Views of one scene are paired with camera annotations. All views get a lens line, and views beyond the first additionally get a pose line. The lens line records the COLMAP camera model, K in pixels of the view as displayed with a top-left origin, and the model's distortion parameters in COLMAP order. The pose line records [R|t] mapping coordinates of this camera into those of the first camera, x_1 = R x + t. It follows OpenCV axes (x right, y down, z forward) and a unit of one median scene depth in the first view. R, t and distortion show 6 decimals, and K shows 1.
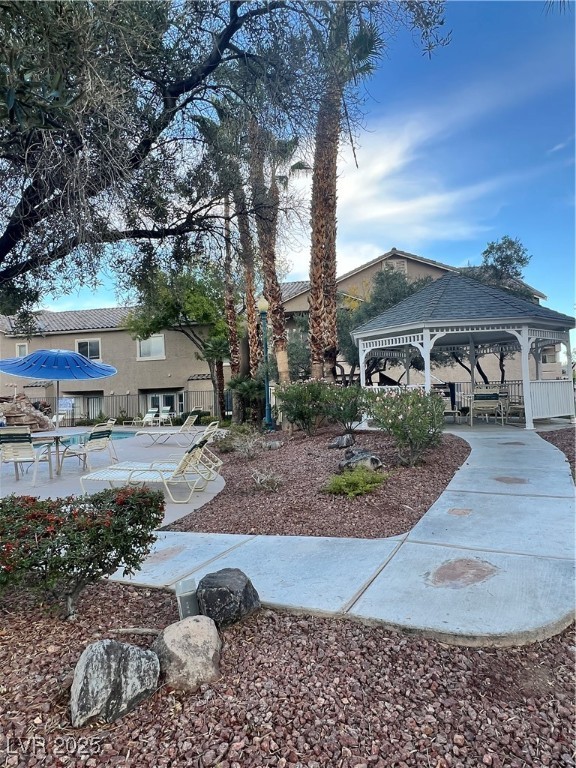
lens RADIAL K [[459.0, 0, 288.0], [0, 459.0, 384.0], [0, 0, 1]] dist [-0.006104, 0.000236]
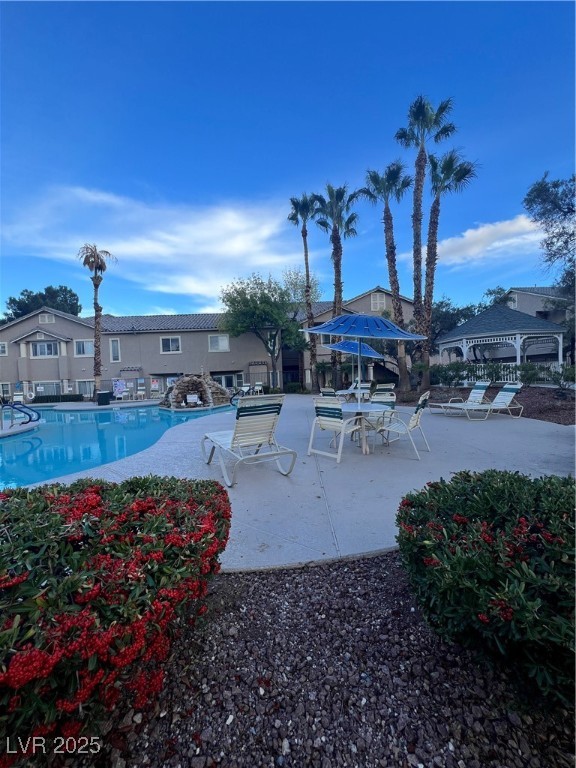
lens RADIAL K [[305.7, 0, 288.0], [0, 305.7, 384.0], [0, 0, 1]] dist [0.000851, 0.000232]
pose [[0.969925, -0.018142, 0.242727, -0.327262], [0.007454, 0.998965, 0.044881, 0.009054], [-0.243290, -0.041722, 0.969056, -0.008486]]
